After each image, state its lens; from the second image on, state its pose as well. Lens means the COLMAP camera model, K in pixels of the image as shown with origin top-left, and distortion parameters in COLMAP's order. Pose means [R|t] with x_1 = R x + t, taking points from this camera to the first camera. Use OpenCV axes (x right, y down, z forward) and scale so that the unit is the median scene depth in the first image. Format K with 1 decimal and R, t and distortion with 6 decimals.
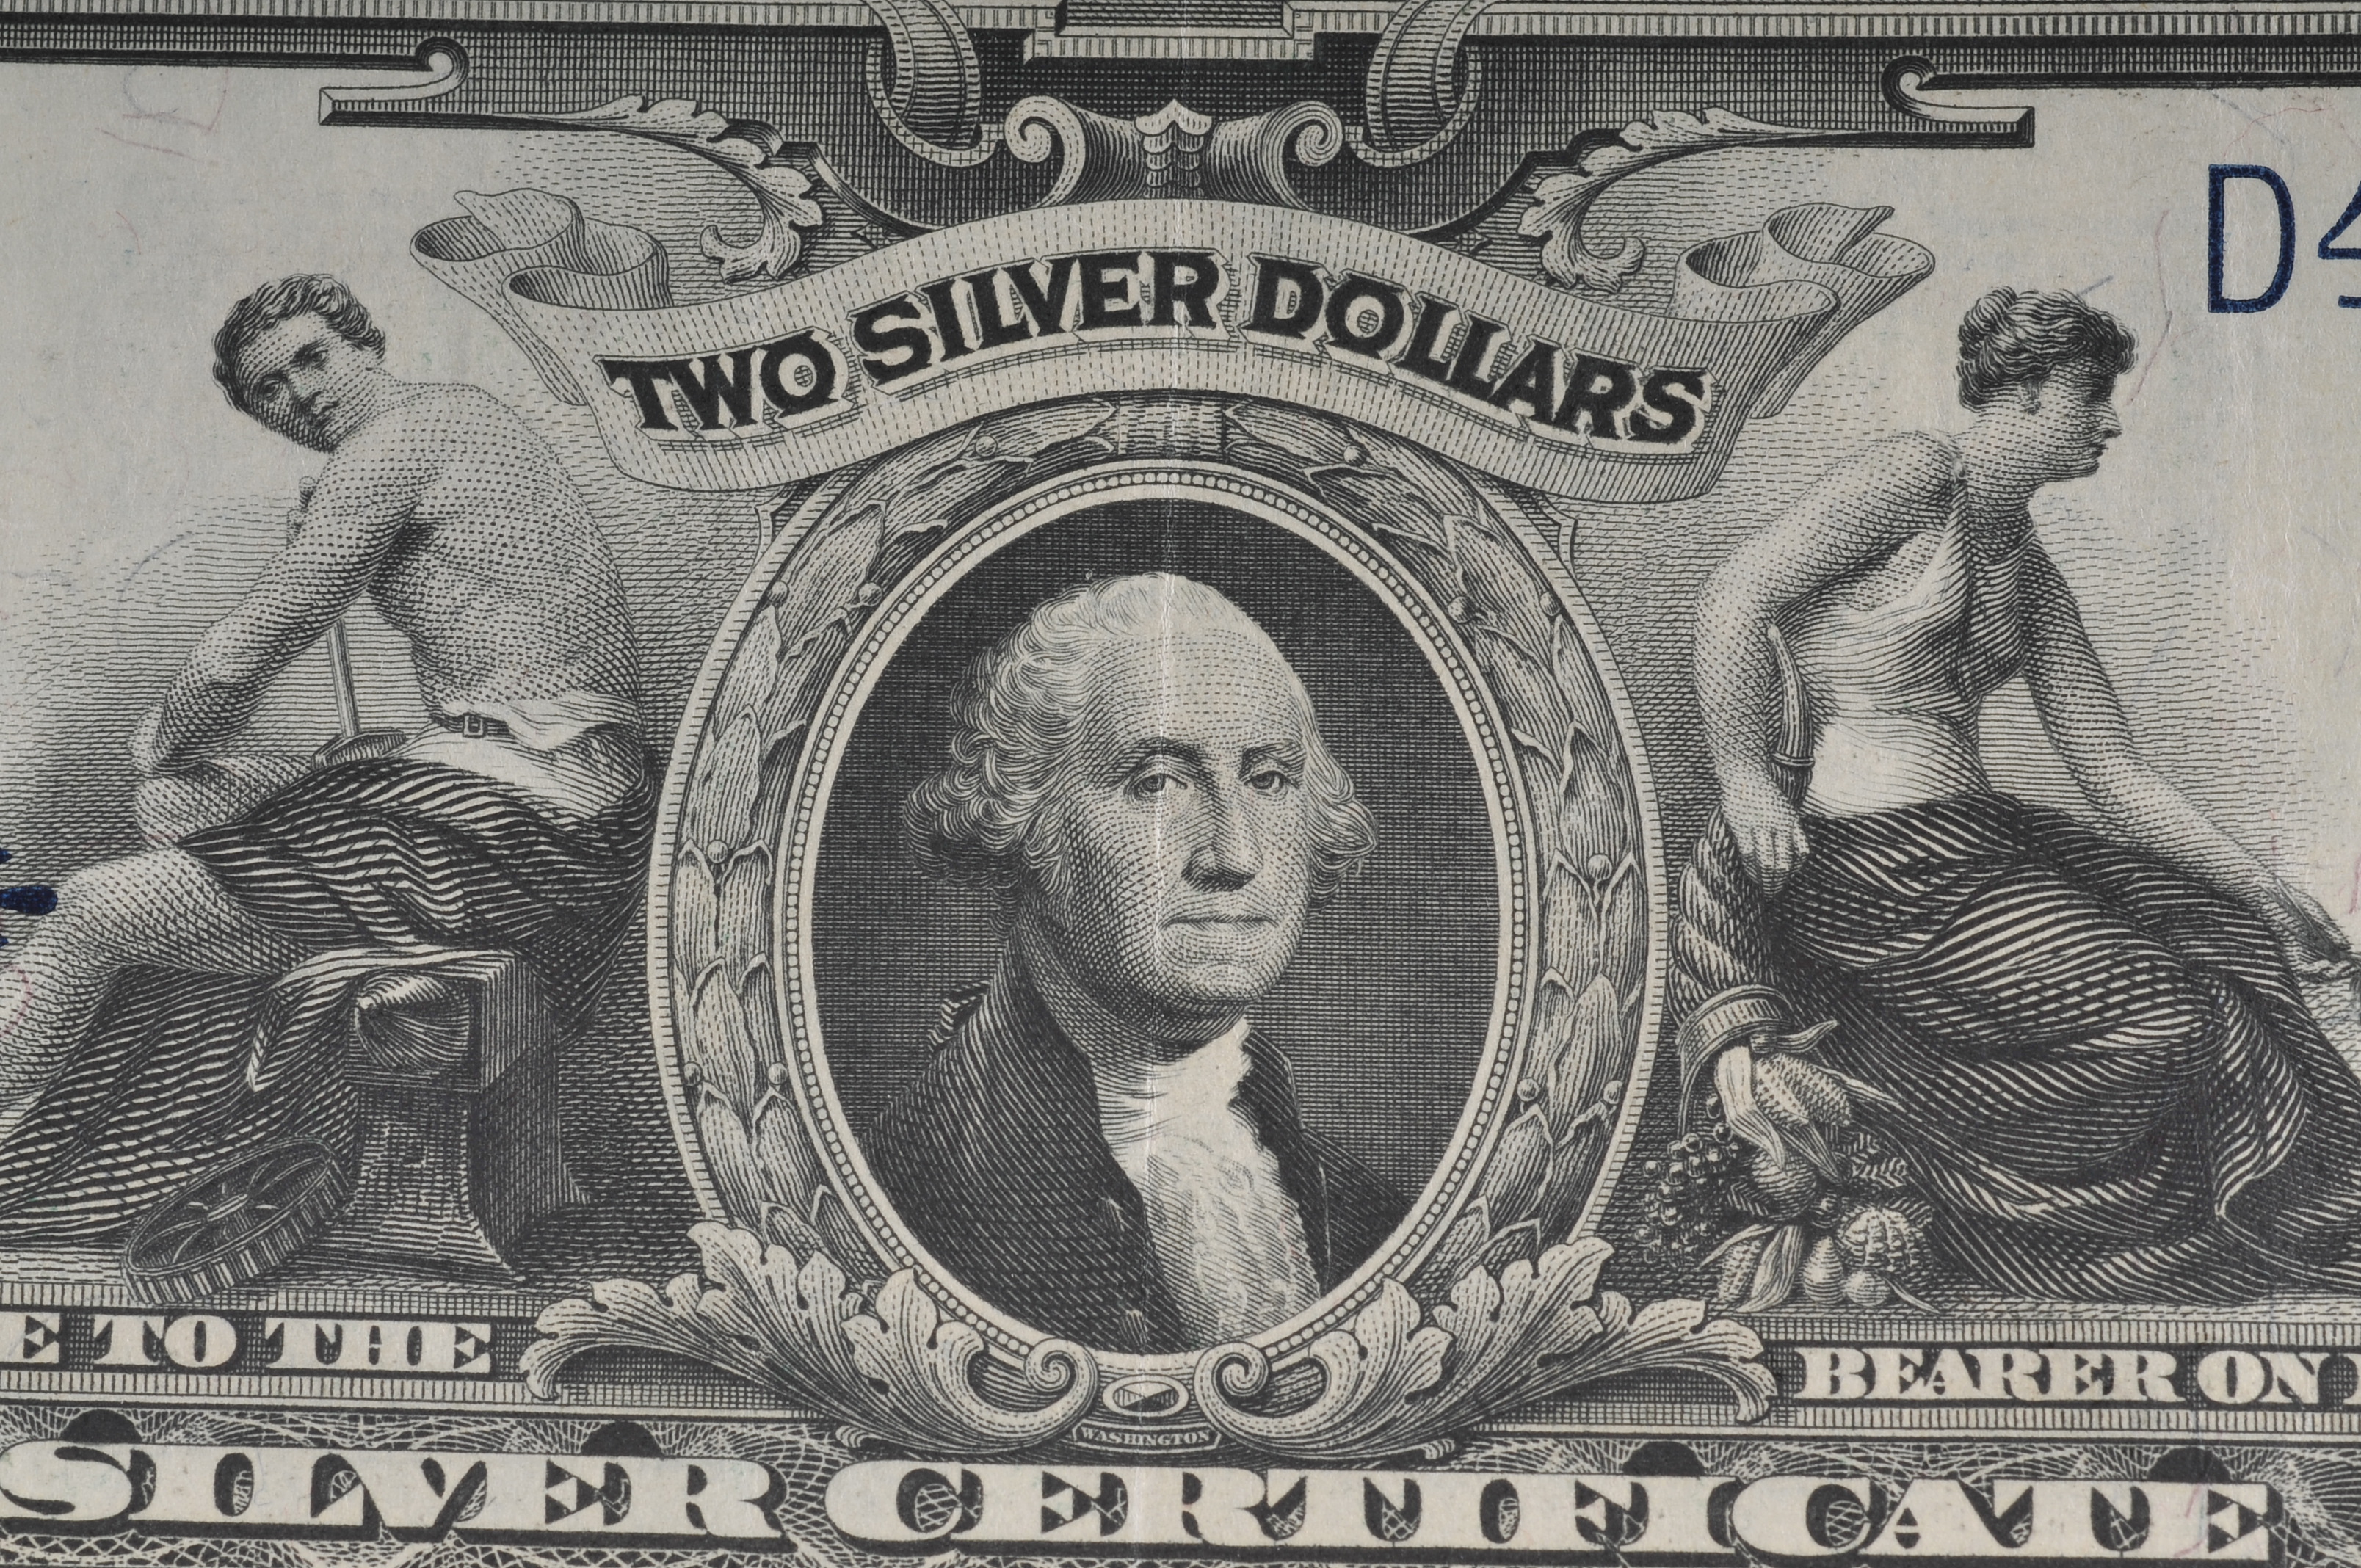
lens RADIAL K [[6428.8, 0, 1196.6], [0, 6428.8, 786.0], [0, 0, 1]] dist [0.006986, 0.000000]
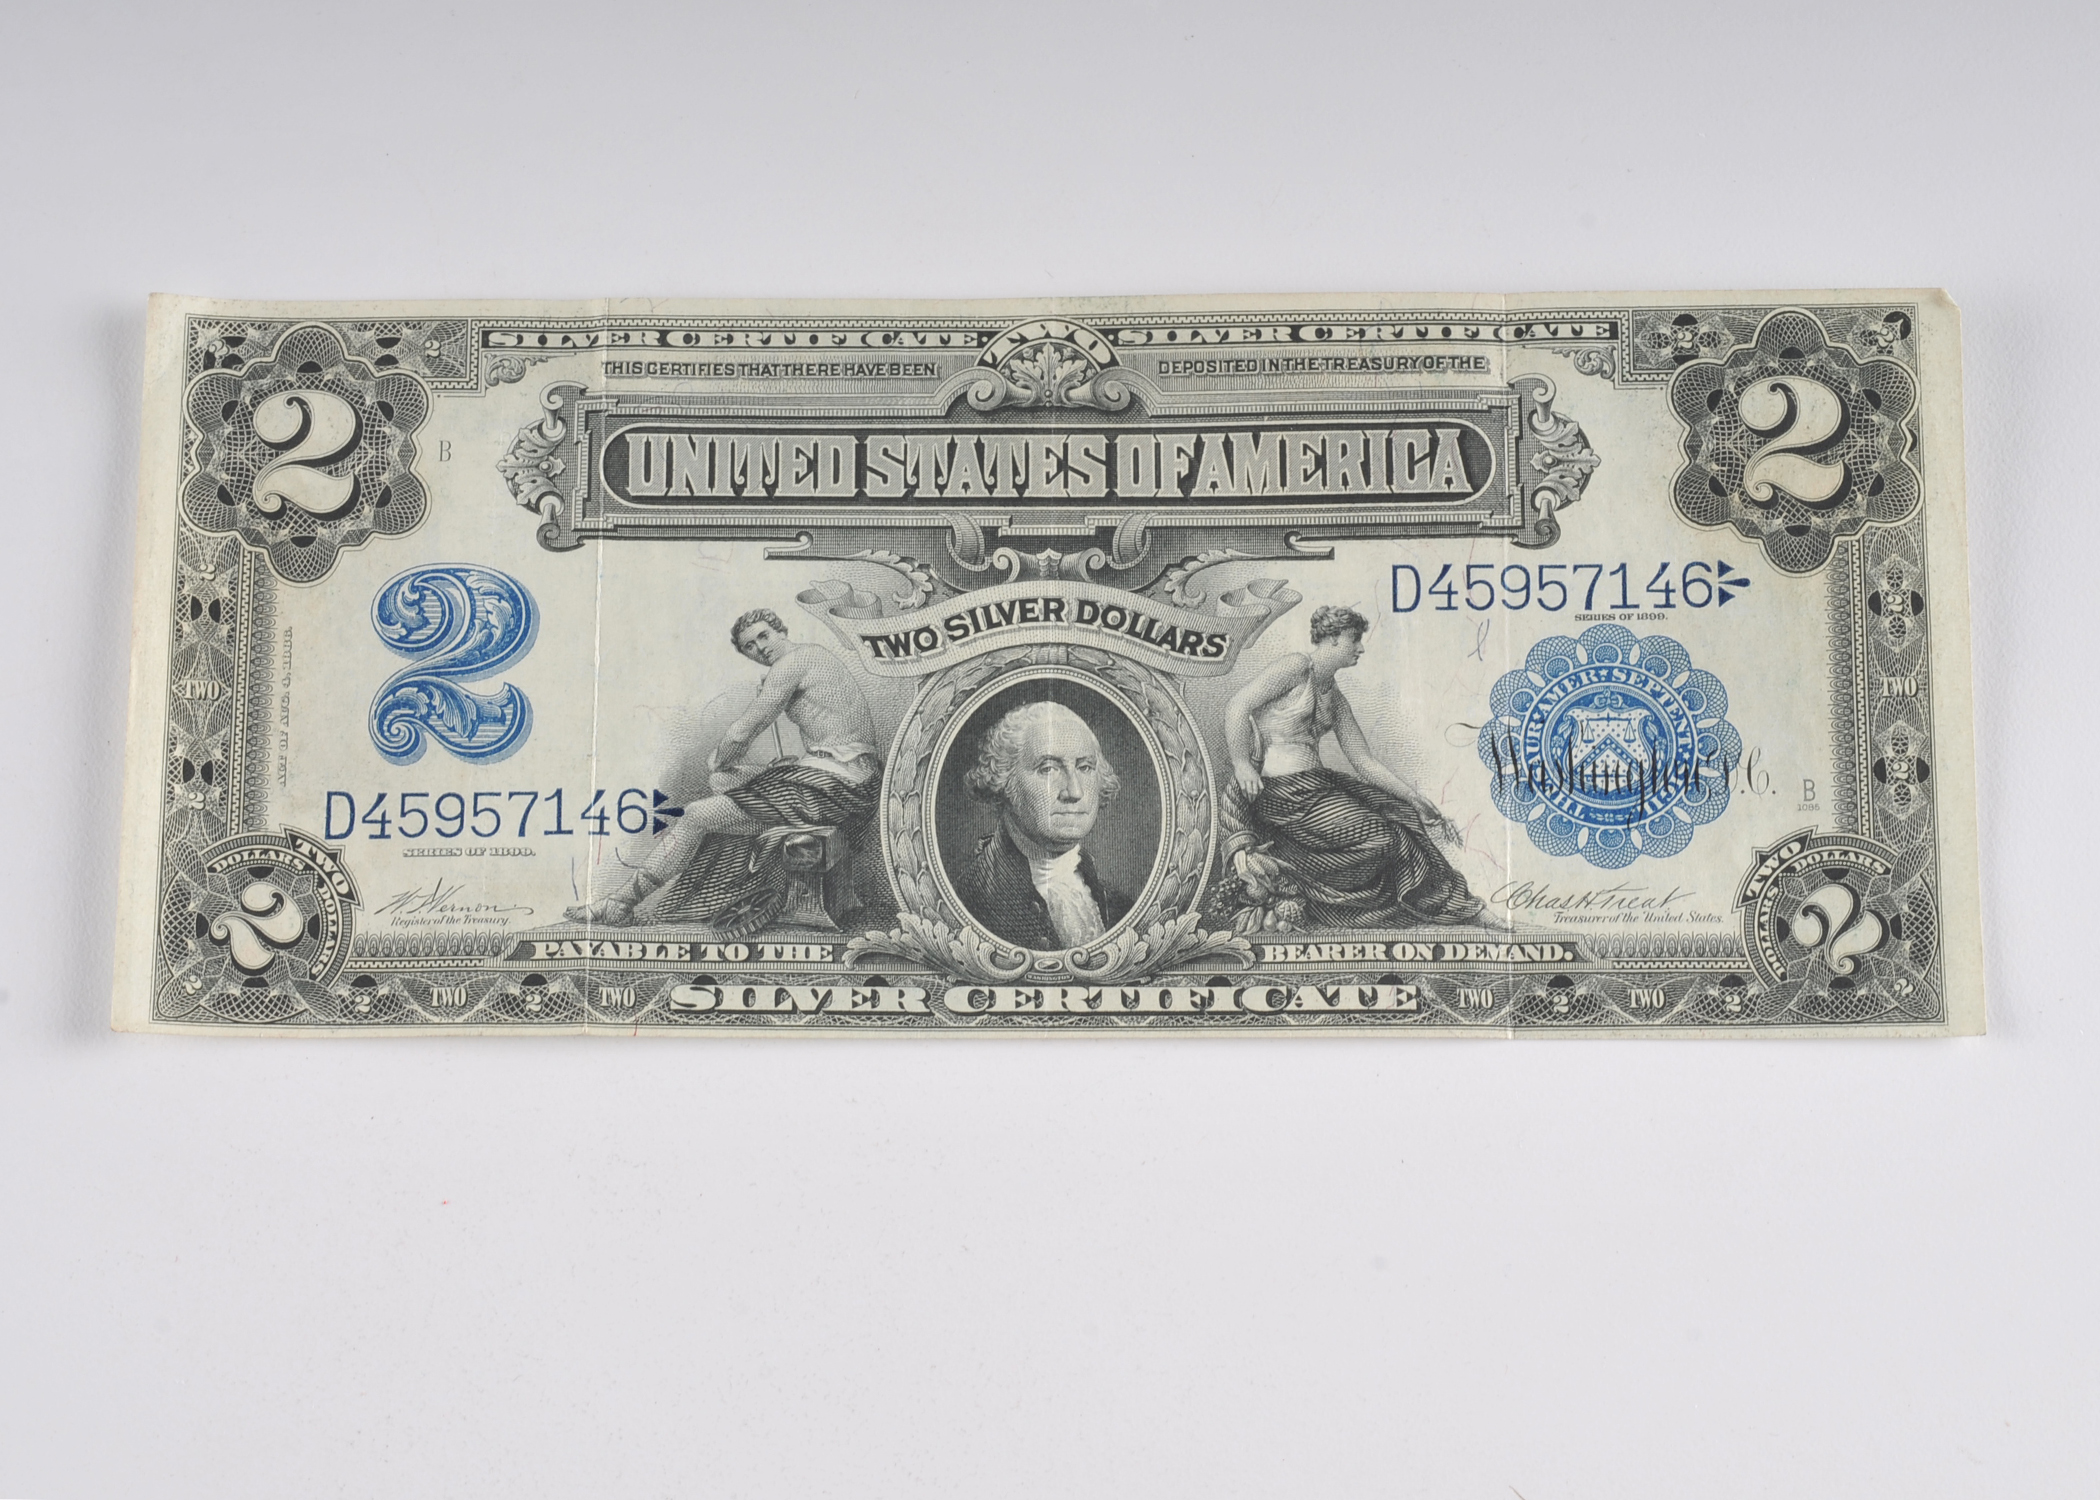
lens RADIAL K [[6458.7, 0, 1045.2], [0, 6458.7, 751.7], [0, 0, 1]] dist [-0.055829, 0.000000]
pose [[0.999569, -0.012704, 0.026451, -0.087773], [0.016136, 0.990867, -0.133876, 0.398146], [-0.024508, 0.134245, 0.990645, -2.010630]]
